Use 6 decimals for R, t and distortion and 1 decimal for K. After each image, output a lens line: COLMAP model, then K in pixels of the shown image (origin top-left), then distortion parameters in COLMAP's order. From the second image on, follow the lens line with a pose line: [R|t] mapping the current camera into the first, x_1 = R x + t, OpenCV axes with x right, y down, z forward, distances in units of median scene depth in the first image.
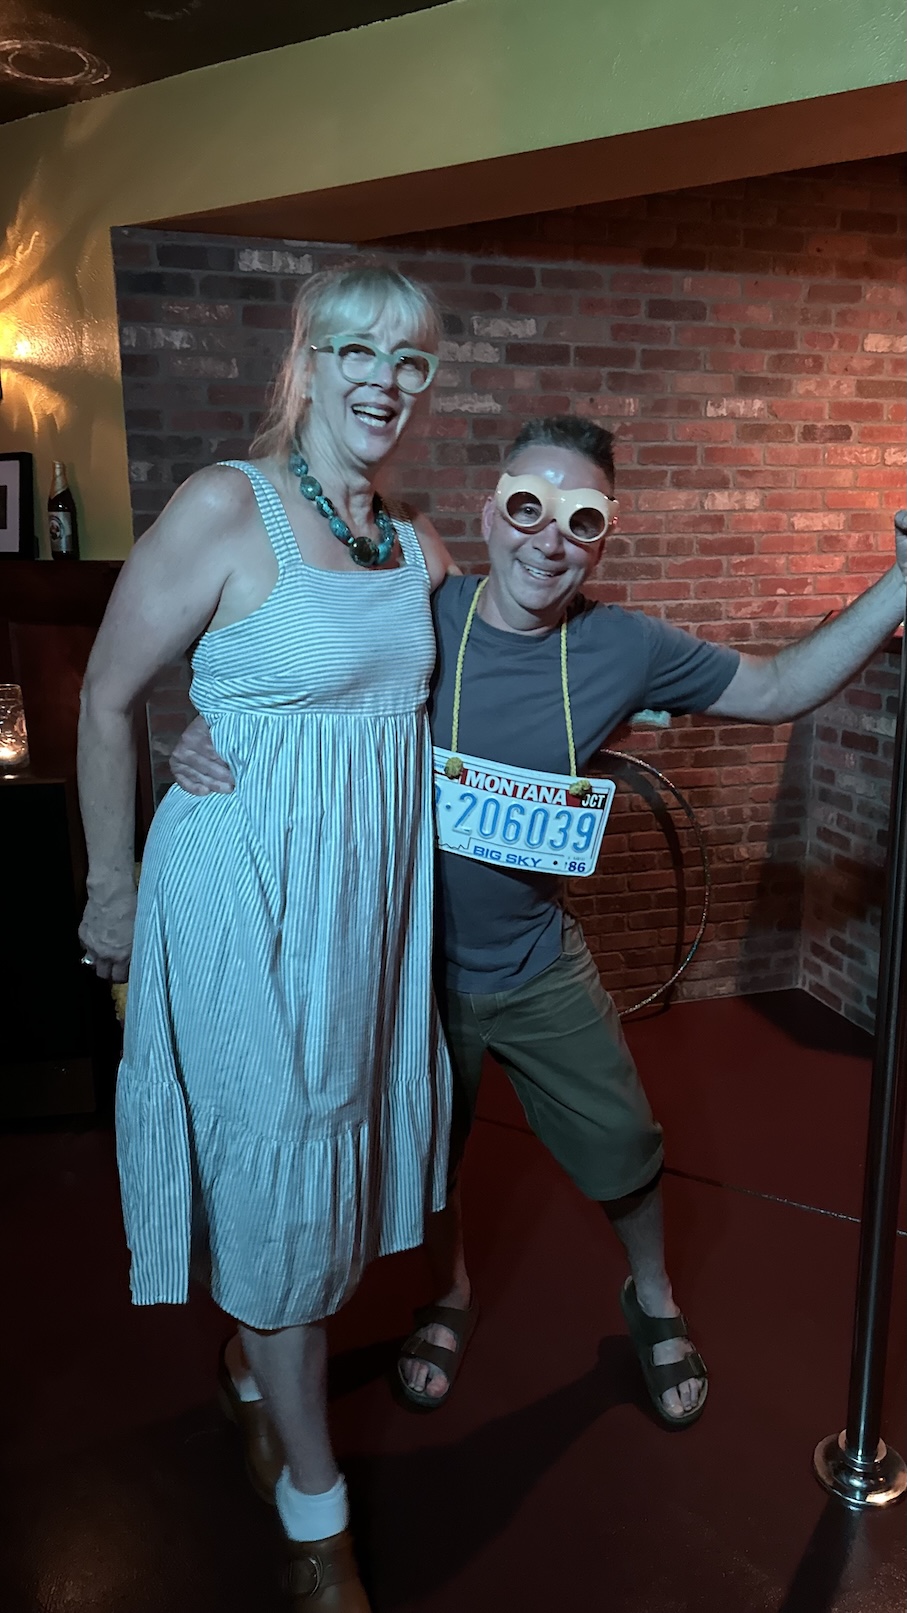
lens RADIAL K [[1142.8, 0, 459.3], [0, 1142.8, 803.3], [0, 0, 1]] dist [0.204261, -0.410557]
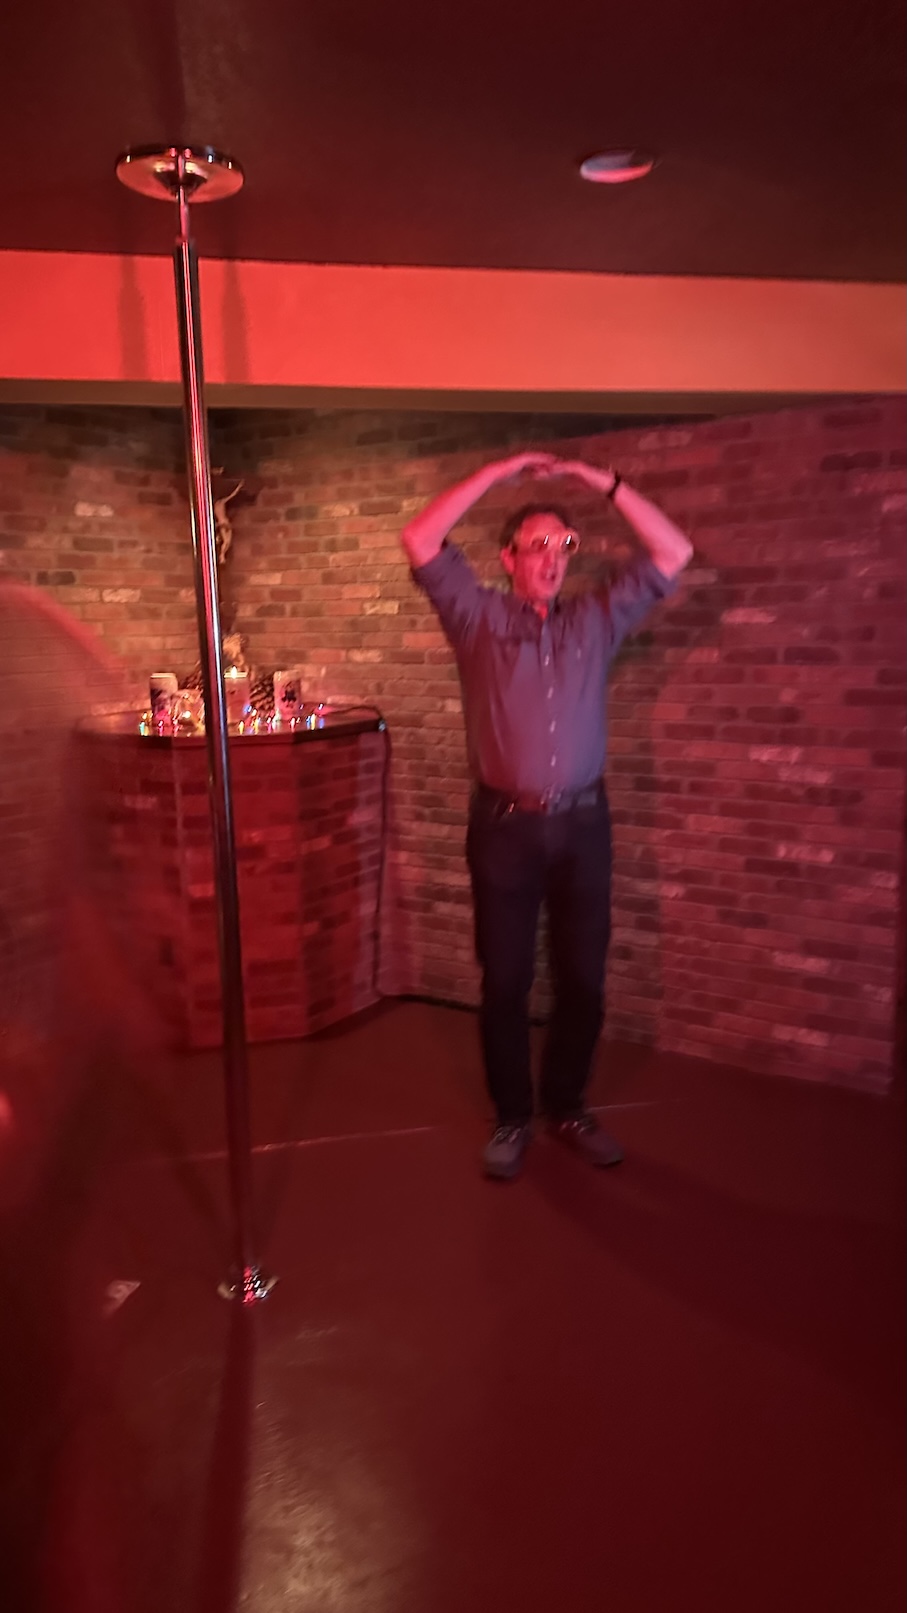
lens RADIAL K [[1161.8, 0, 459.3], [0, 1161.8, 816.3], [0, 0, 1]] dist [0.225077, -0.398429]
pose [[0.766501, -0.117082, 0.631481, -0.193792], [0.151342, 0.988481, -0.000428, 0.002722], [-0.624157, 0.095898, 0.775392, -0.238415]]
